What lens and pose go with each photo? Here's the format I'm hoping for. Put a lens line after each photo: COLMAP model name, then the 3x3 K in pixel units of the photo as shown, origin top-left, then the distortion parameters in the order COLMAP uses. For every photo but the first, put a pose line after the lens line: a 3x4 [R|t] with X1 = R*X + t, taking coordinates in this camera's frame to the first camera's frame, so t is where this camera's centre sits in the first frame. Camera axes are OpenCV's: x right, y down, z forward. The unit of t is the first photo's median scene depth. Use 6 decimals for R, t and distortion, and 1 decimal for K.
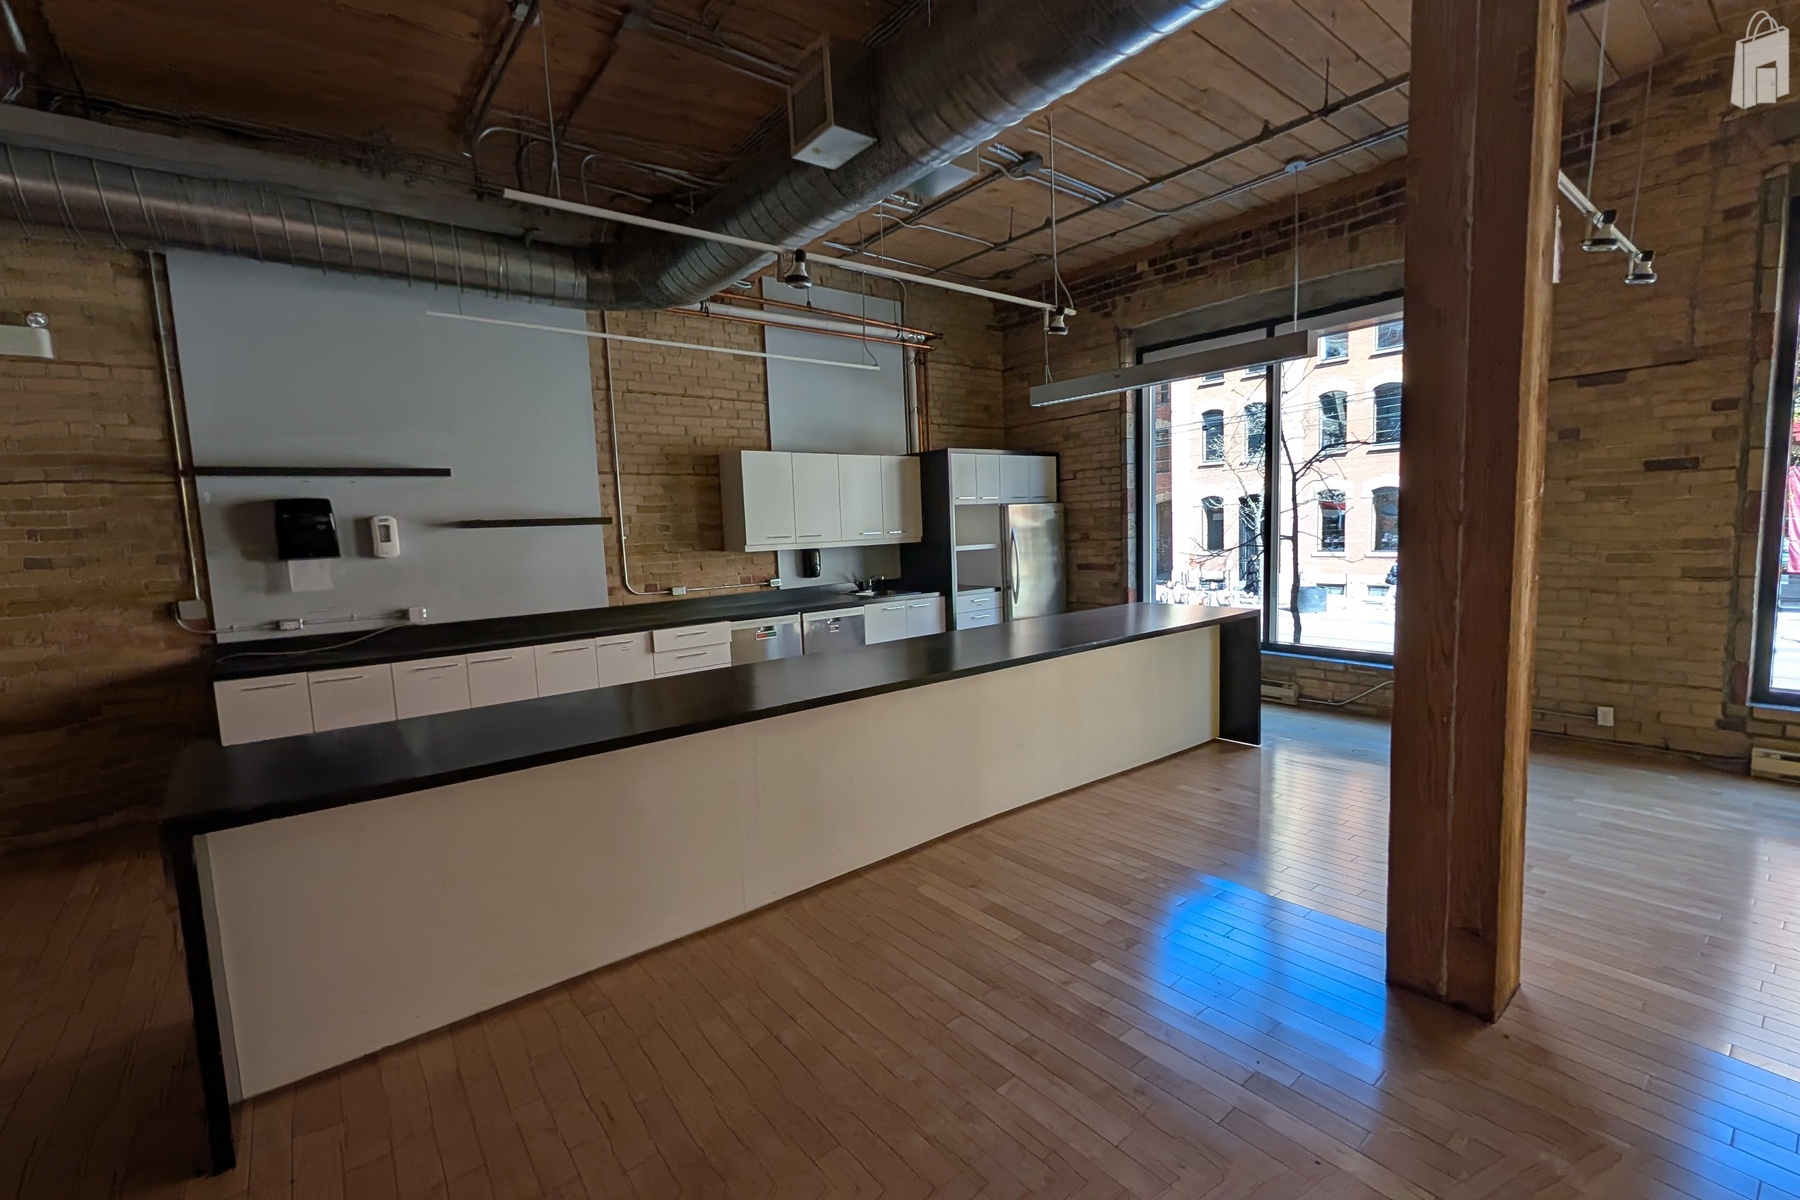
lens RADIAL K [[769.4, 0, 918.7], [0, 769.4, 601.0], [0, 0, 1]] dist [0.000163, 0.000378]
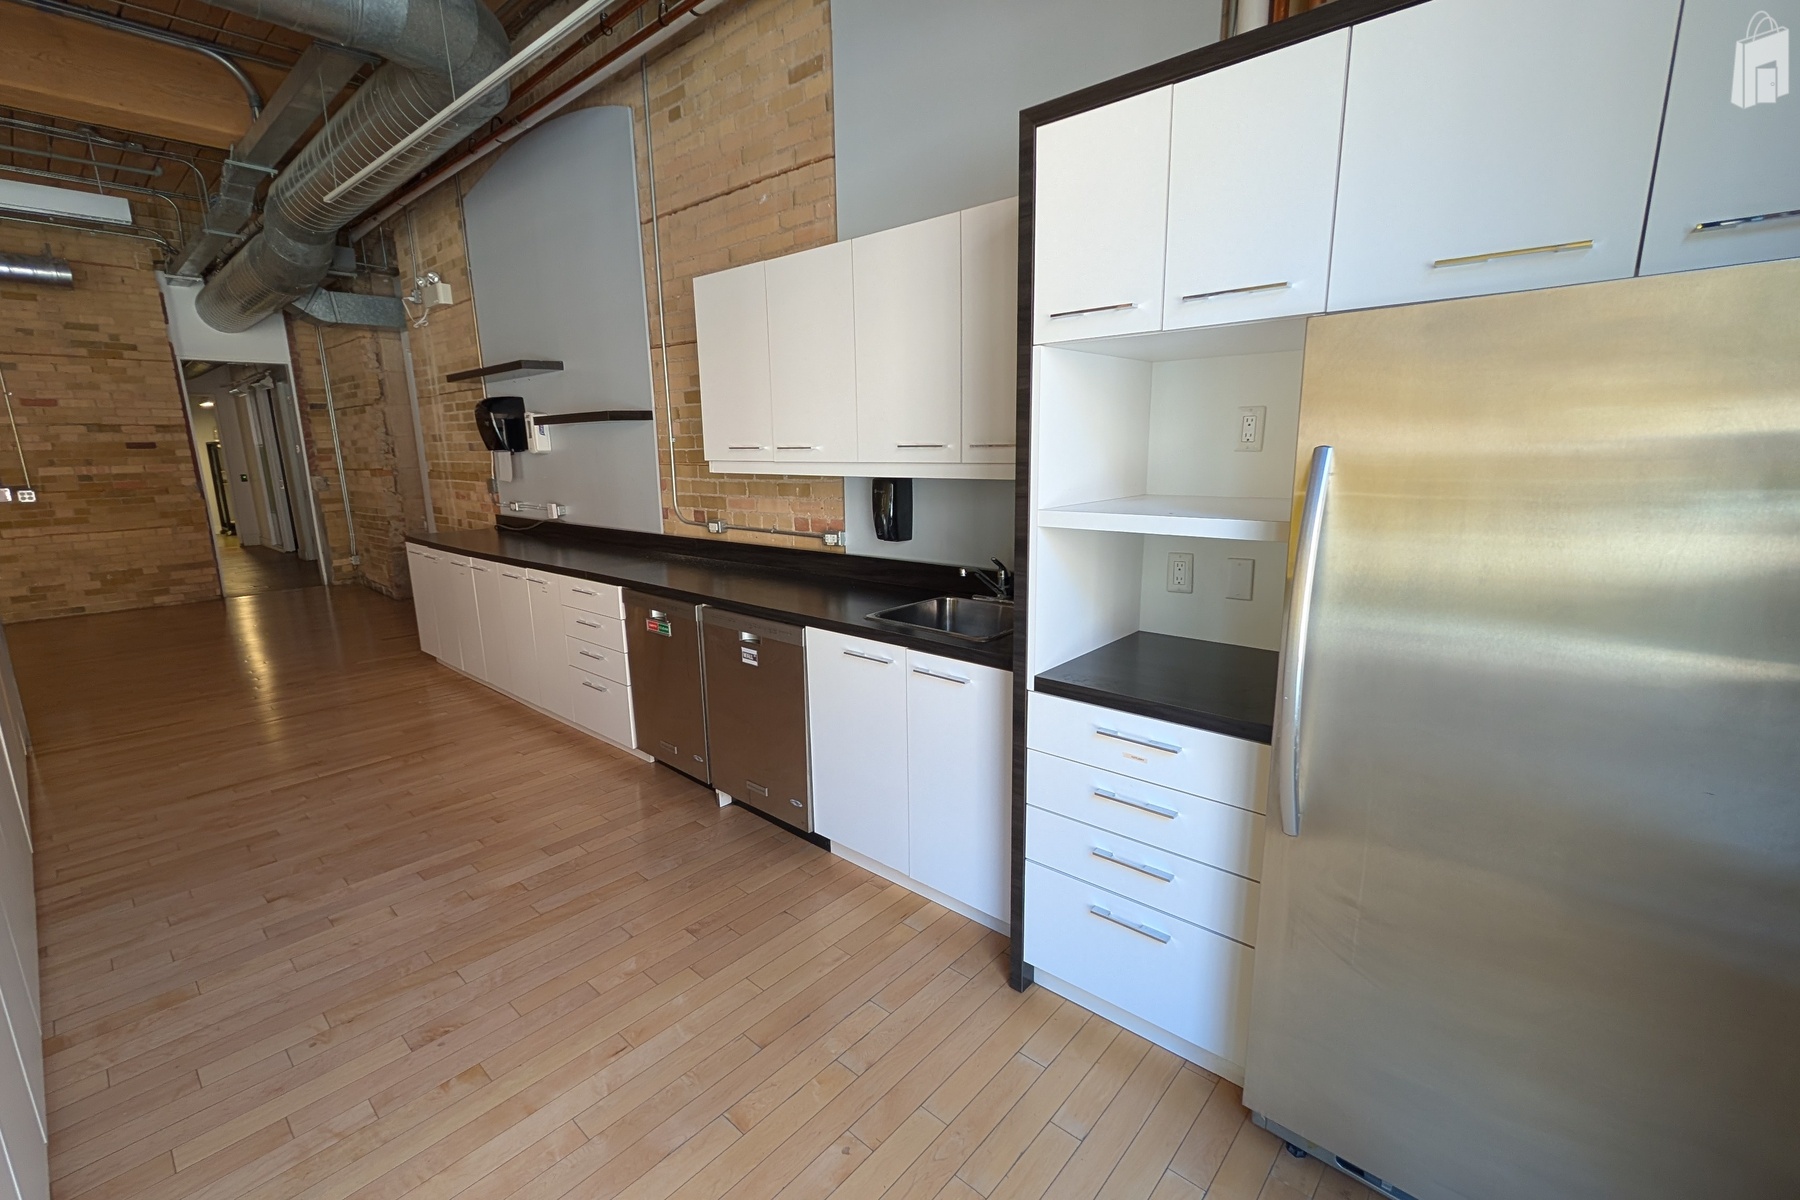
lens RADIAL K [[769.4, 0, 909.0], [0, 769.4, 604.3], [0, 0, 1]] dist [0.000163, 0.000378]
pose [[0.163300, 0.235999, -0.957934, 0.345662], [-0.093937, 0.970276, 0.223026, -0.109285], [0.982094, 0.053565, 0.180616, 1.052199]]
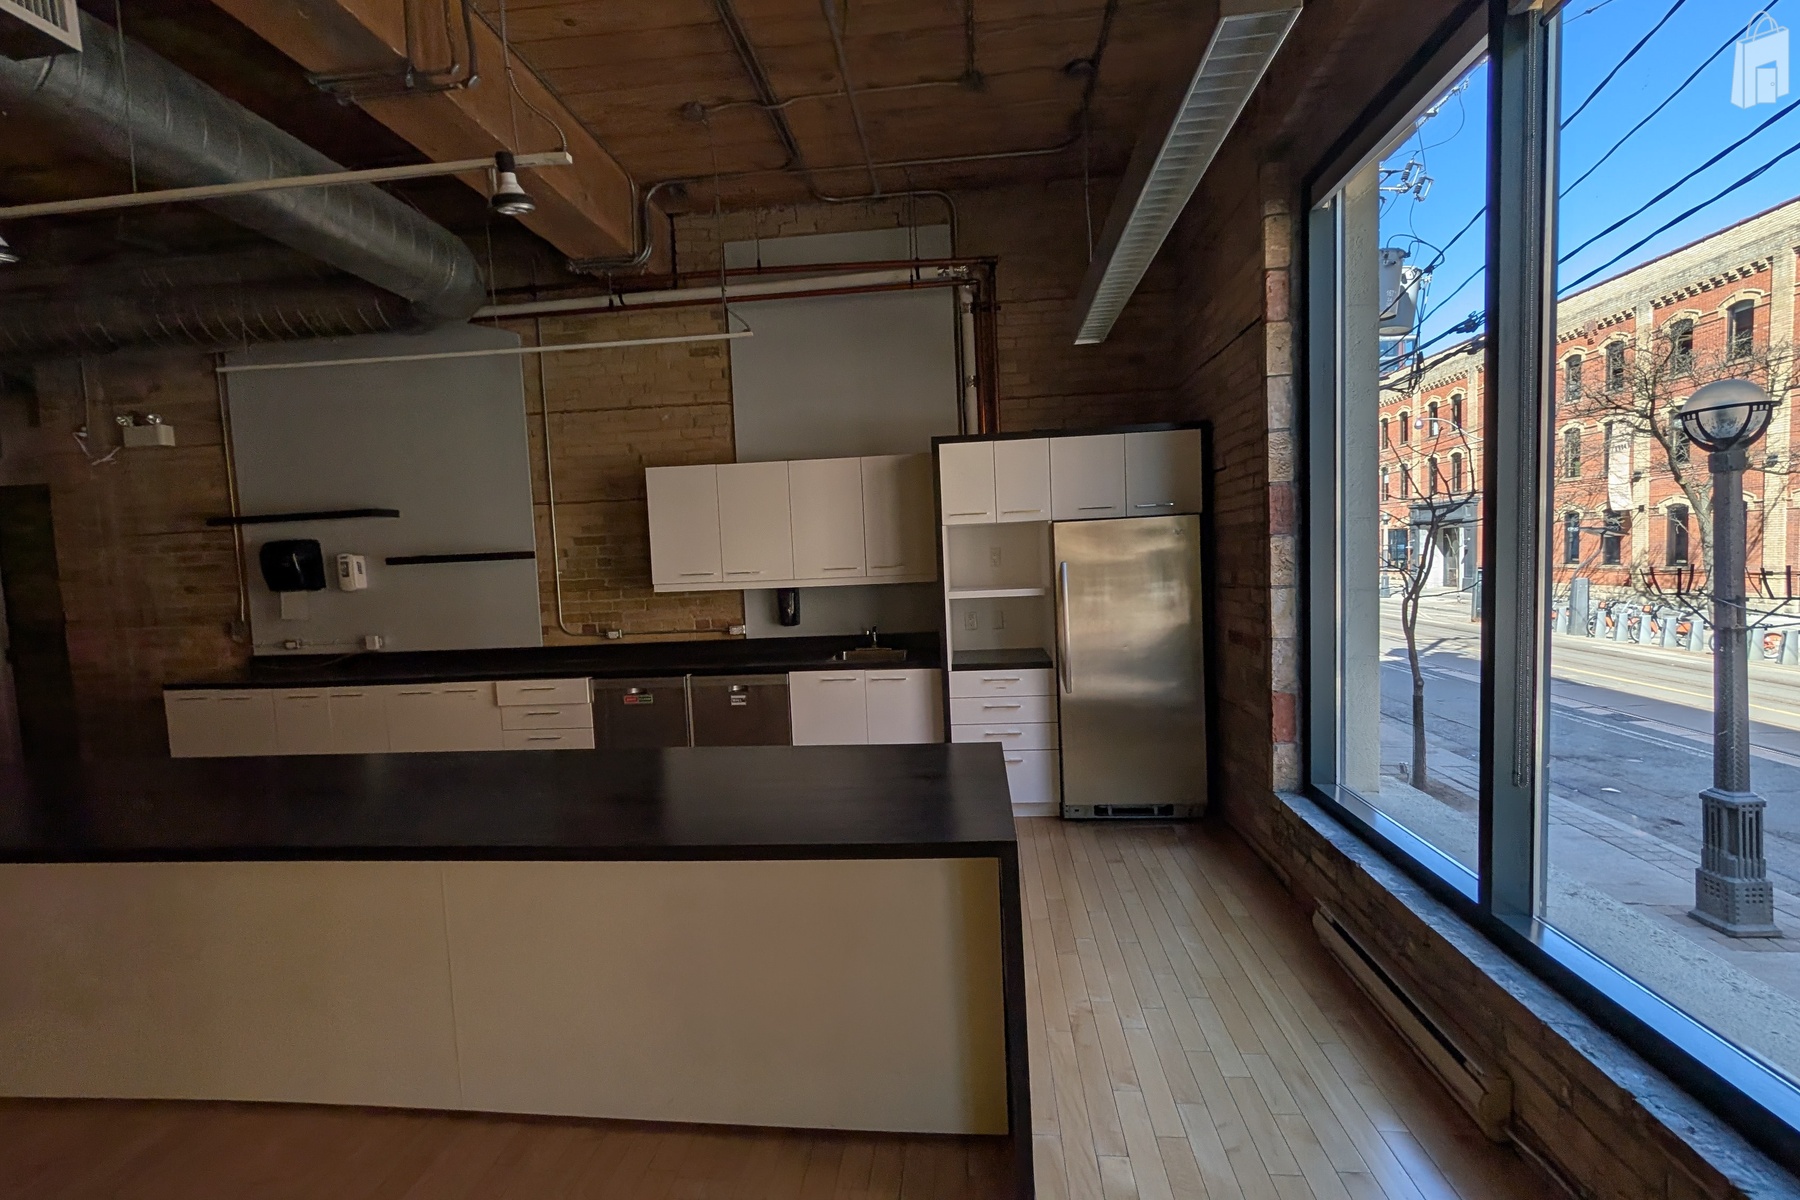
lens RADIAL K [[769.4, 0, 901.9], [0, 769.4, 600.5], [0, 0, 1]] dist [0.000163, 0.000378]
pose [[0.713983, 0.050962, -0.698305, 0.528225], [-0.055812, 0.998316, 0.015792, -0.083481], [0.697935, 0.027699, 0.715626, 0.606987]]
